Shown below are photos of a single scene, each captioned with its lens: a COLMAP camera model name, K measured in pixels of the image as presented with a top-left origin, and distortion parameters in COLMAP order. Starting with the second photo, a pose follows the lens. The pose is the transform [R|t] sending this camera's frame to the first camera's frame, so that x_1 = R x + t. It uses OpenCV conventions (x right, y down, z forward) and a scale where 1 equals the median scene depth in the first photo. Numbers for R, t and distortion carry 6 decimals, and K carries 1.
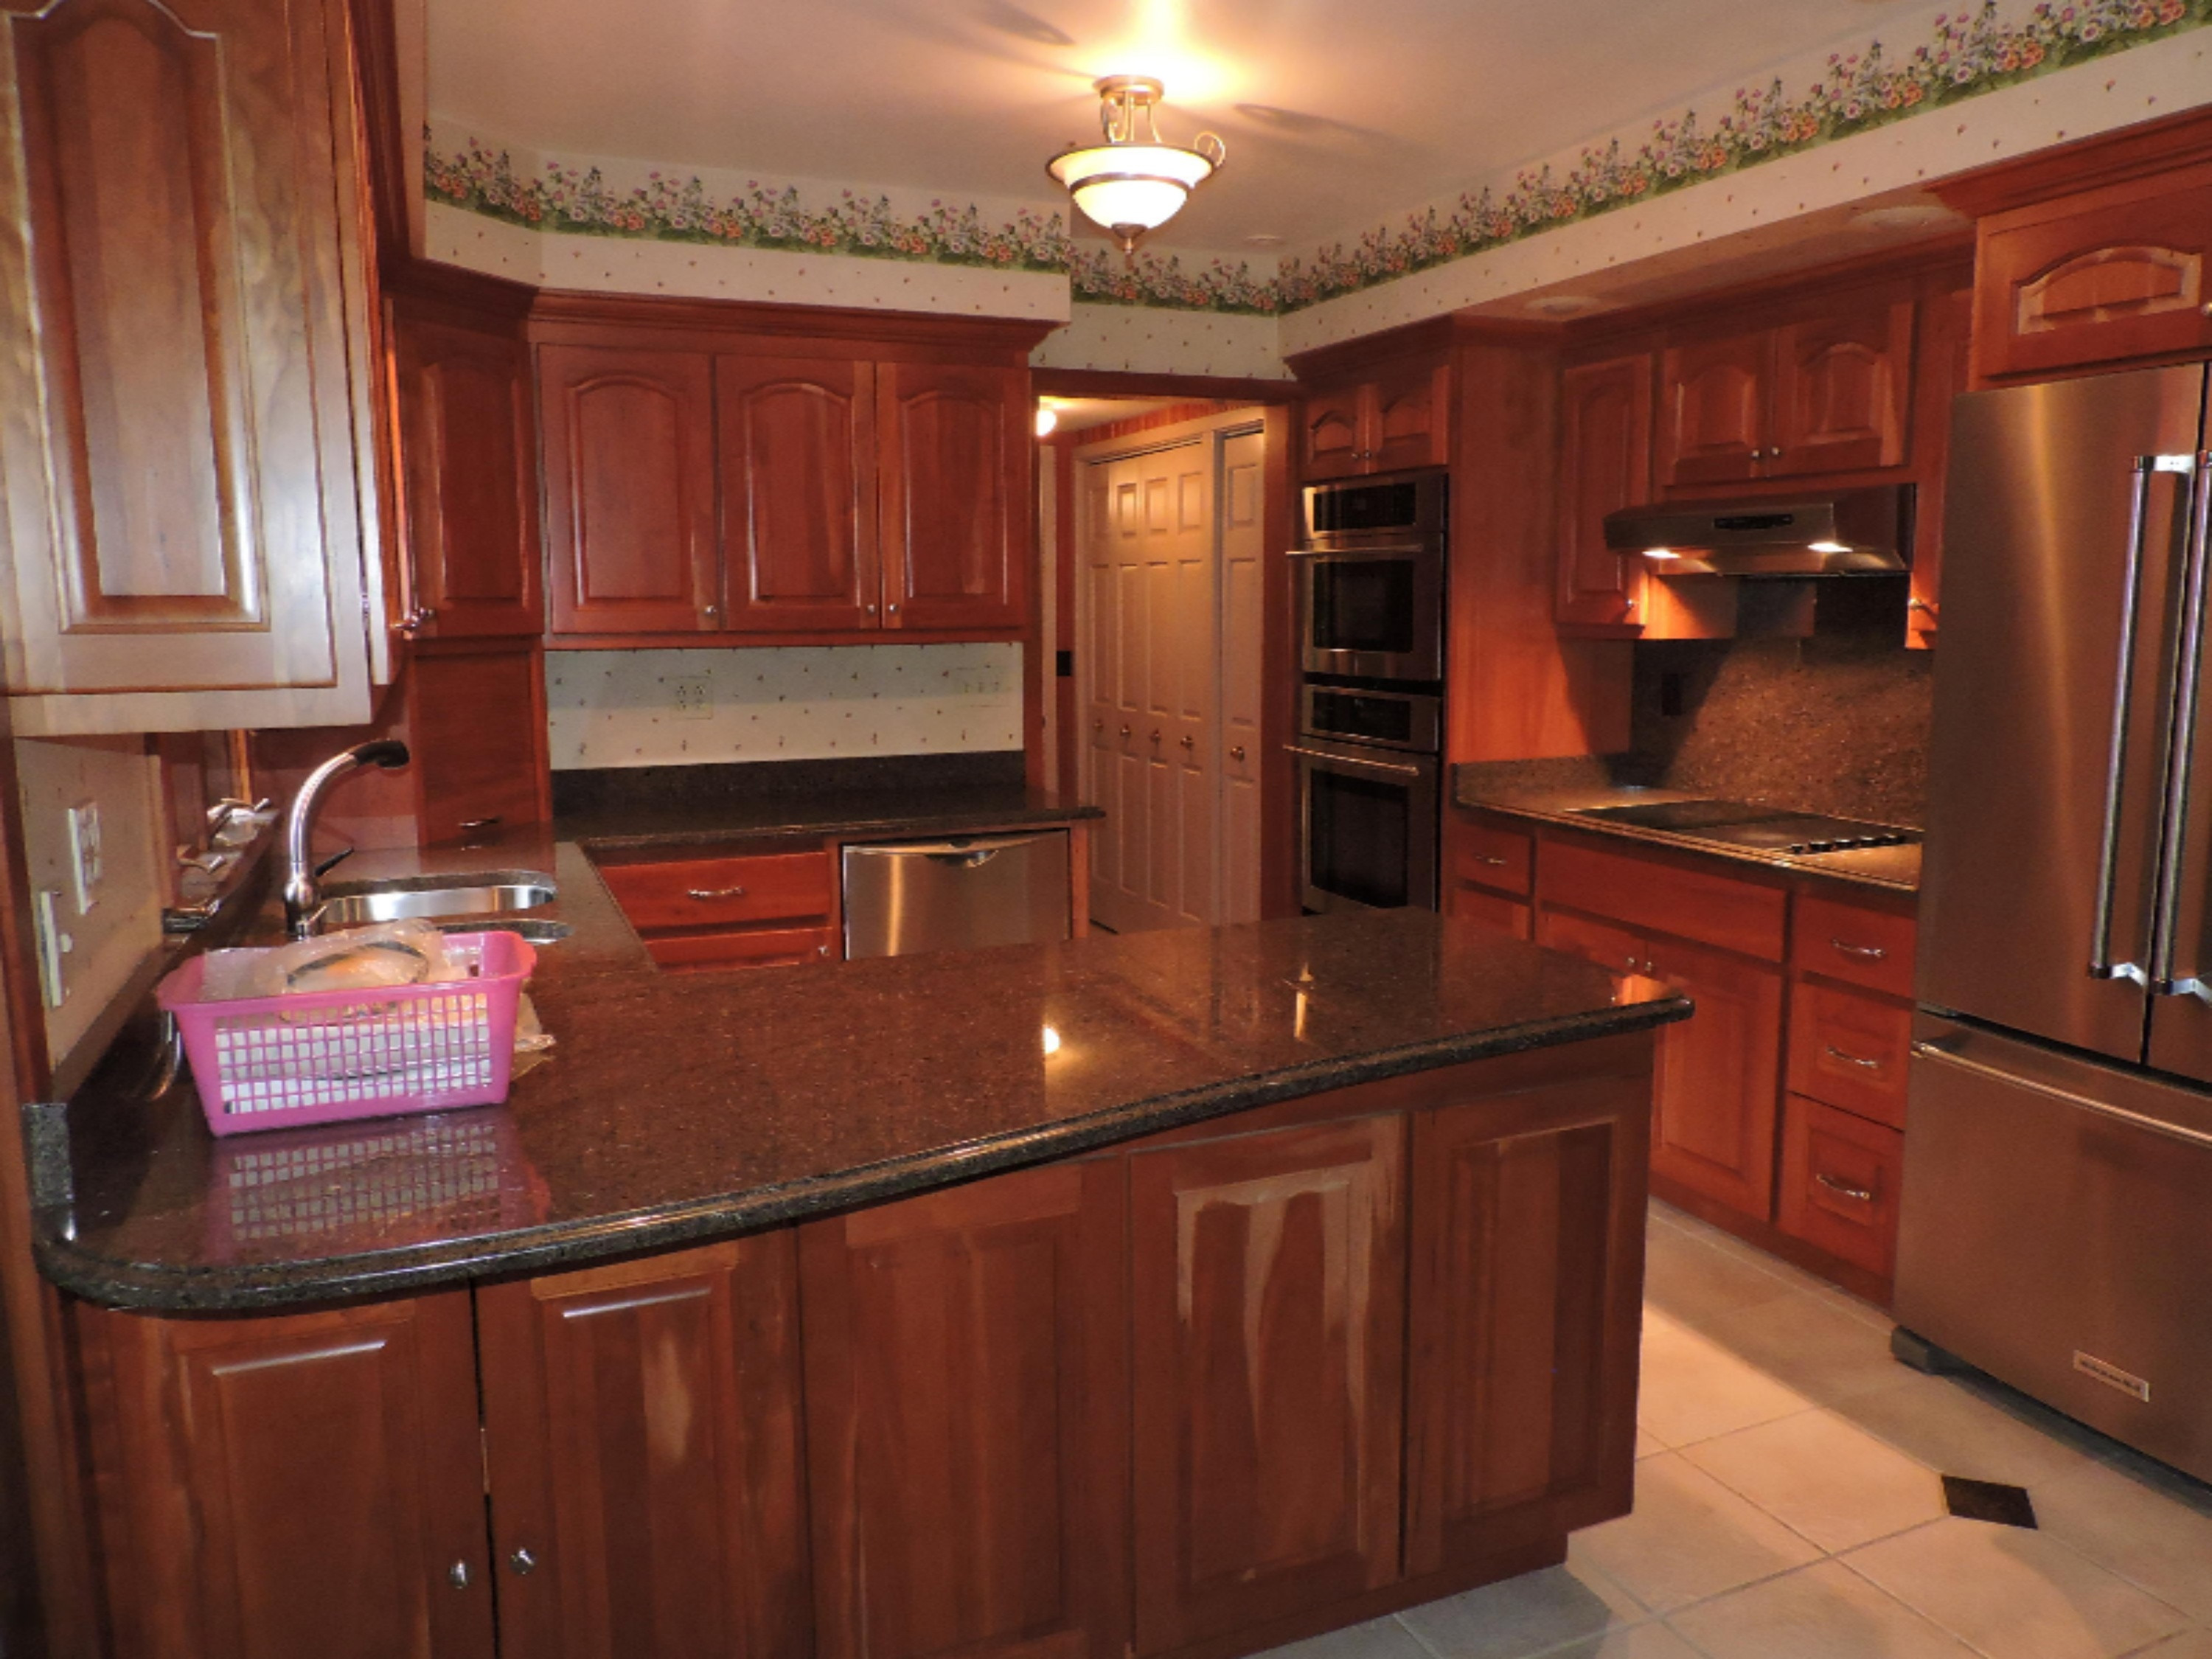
lens RADIAL K [[1566.9, 0, 1107.0], [0, 1566.9, 828.0], [0, 0, 1]] dist [-0.006052, 0.007204]
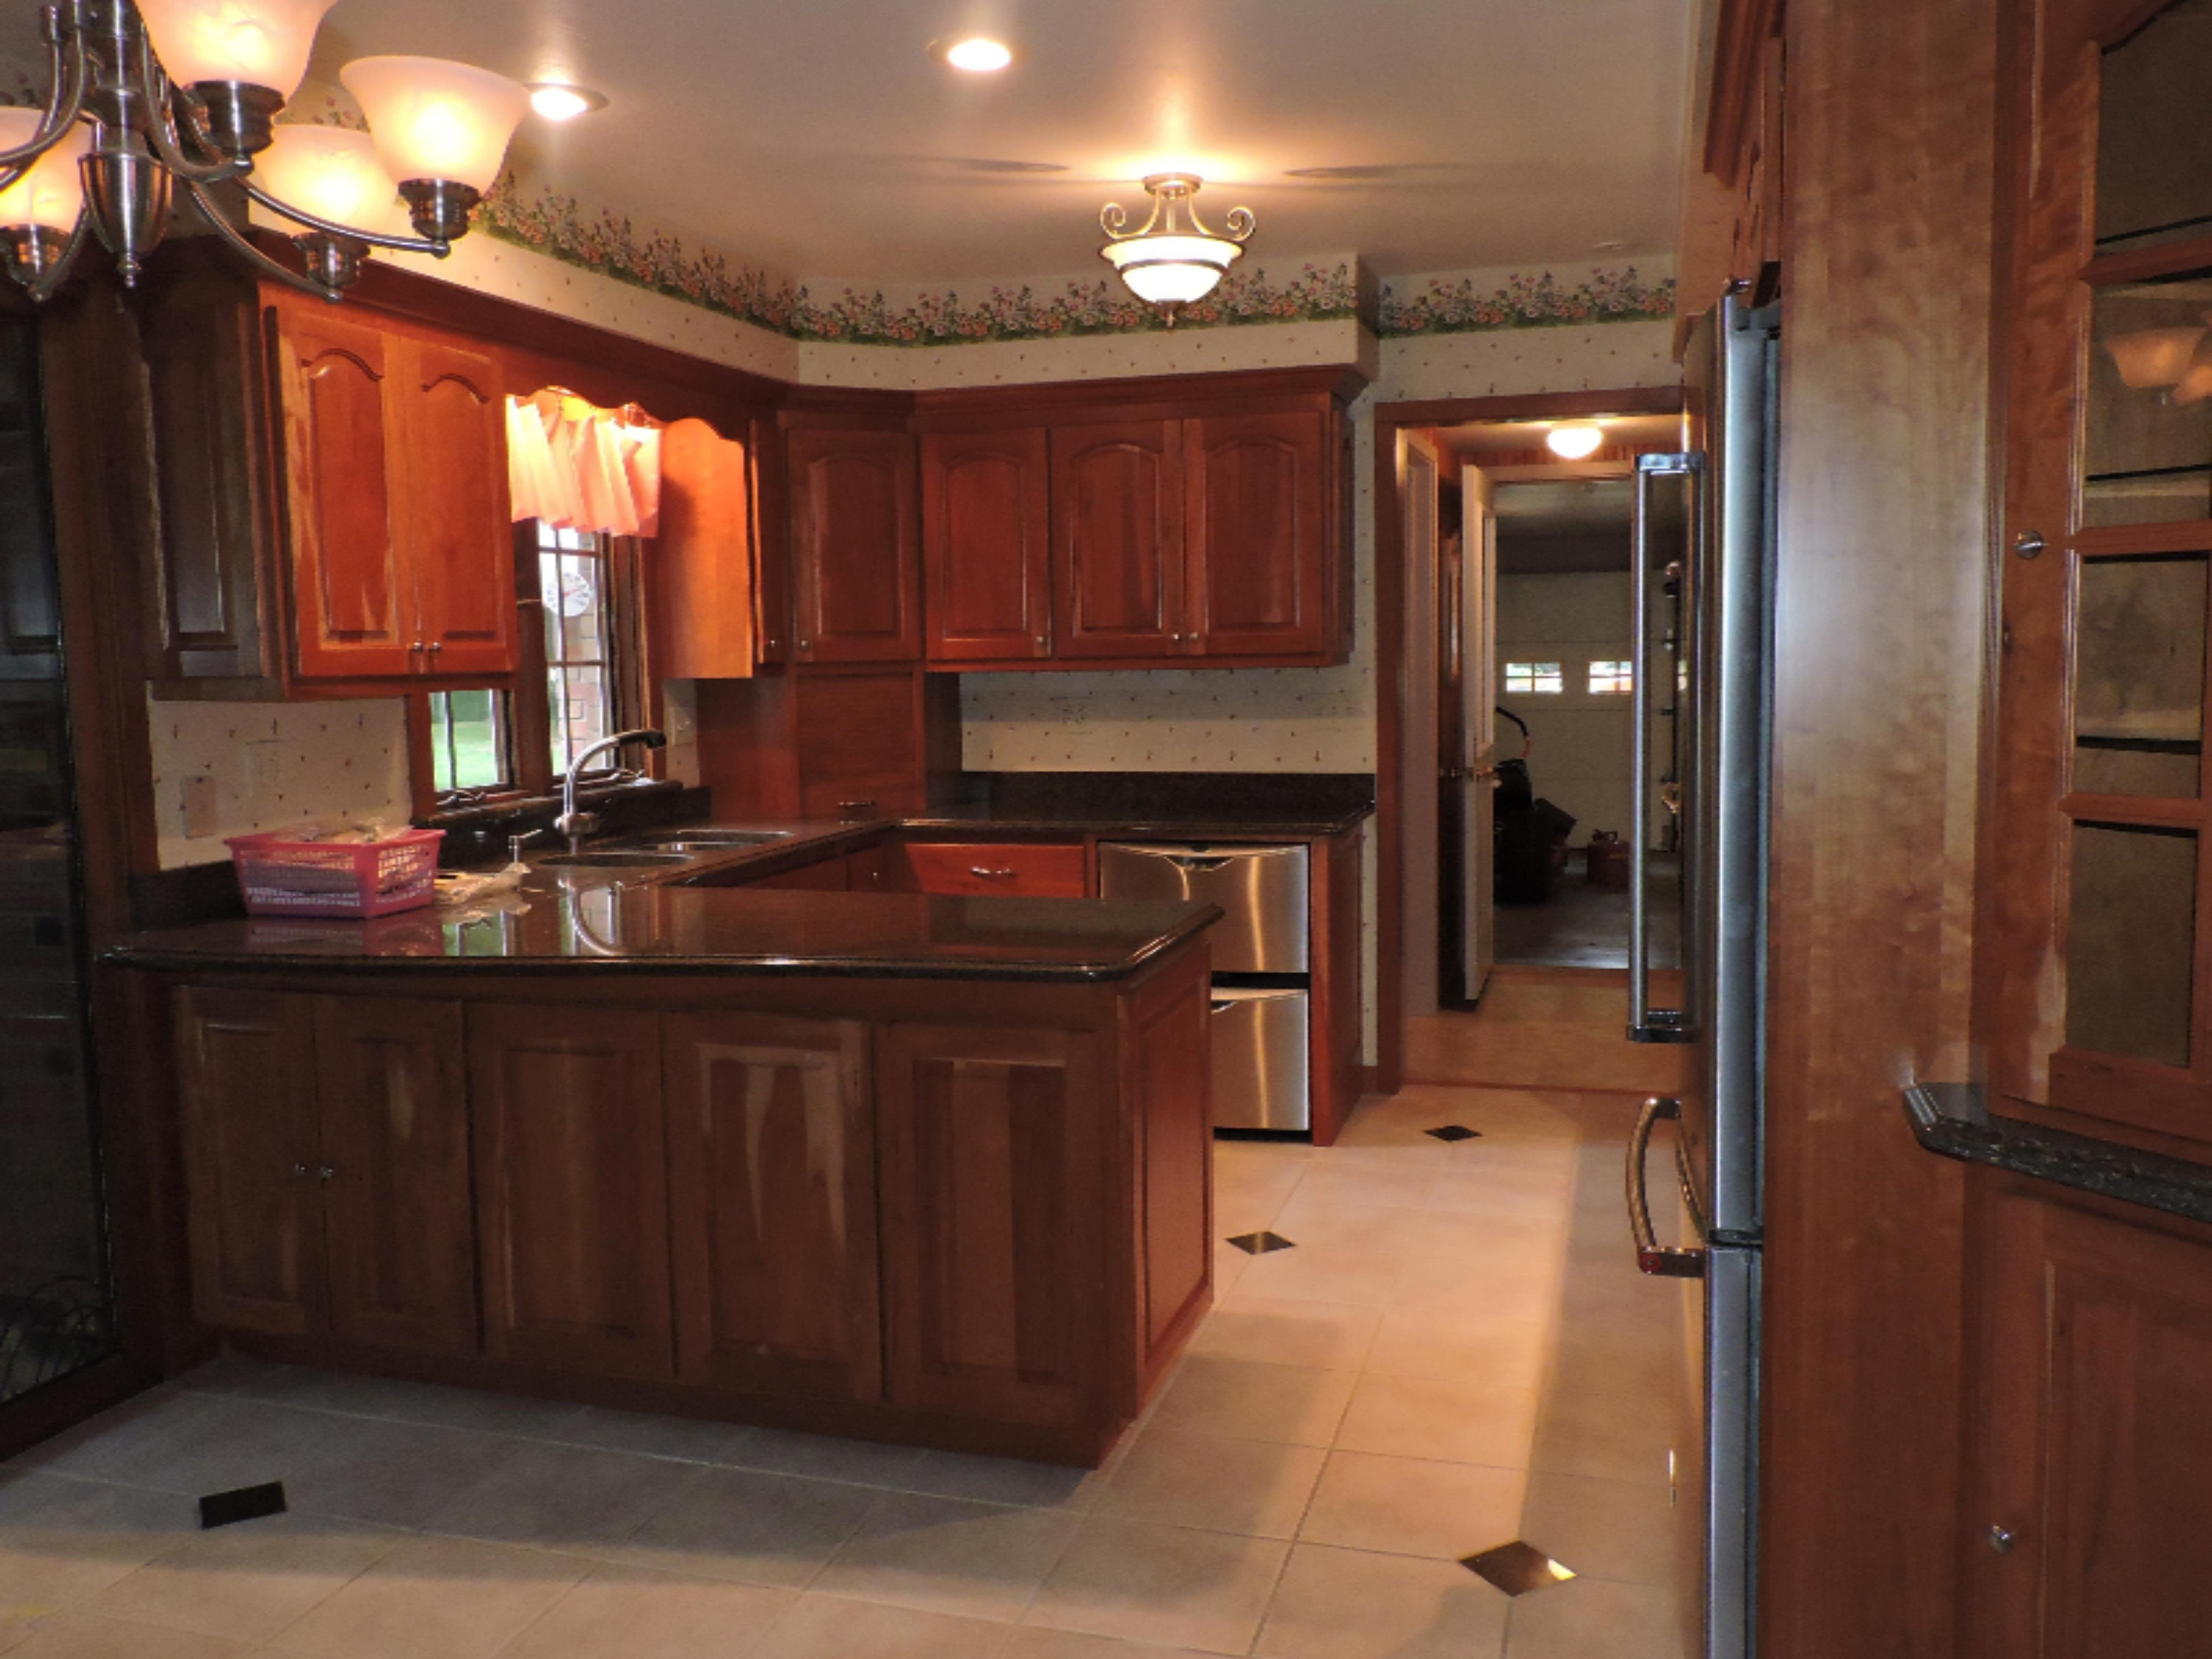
lens RADIAL K [[1799.9, 0, 1106.6], [0, 1799.9, 823.0], [0, 0, 1]] dist [0.033471, 0.002362]
pose [[0.766228, 0.057764, -0.639967, 0.684733], [-0.082282, 0.996572, -0.008564, 0.008011], [0.637279, 0.059220, 0.768354, -0.016739]]
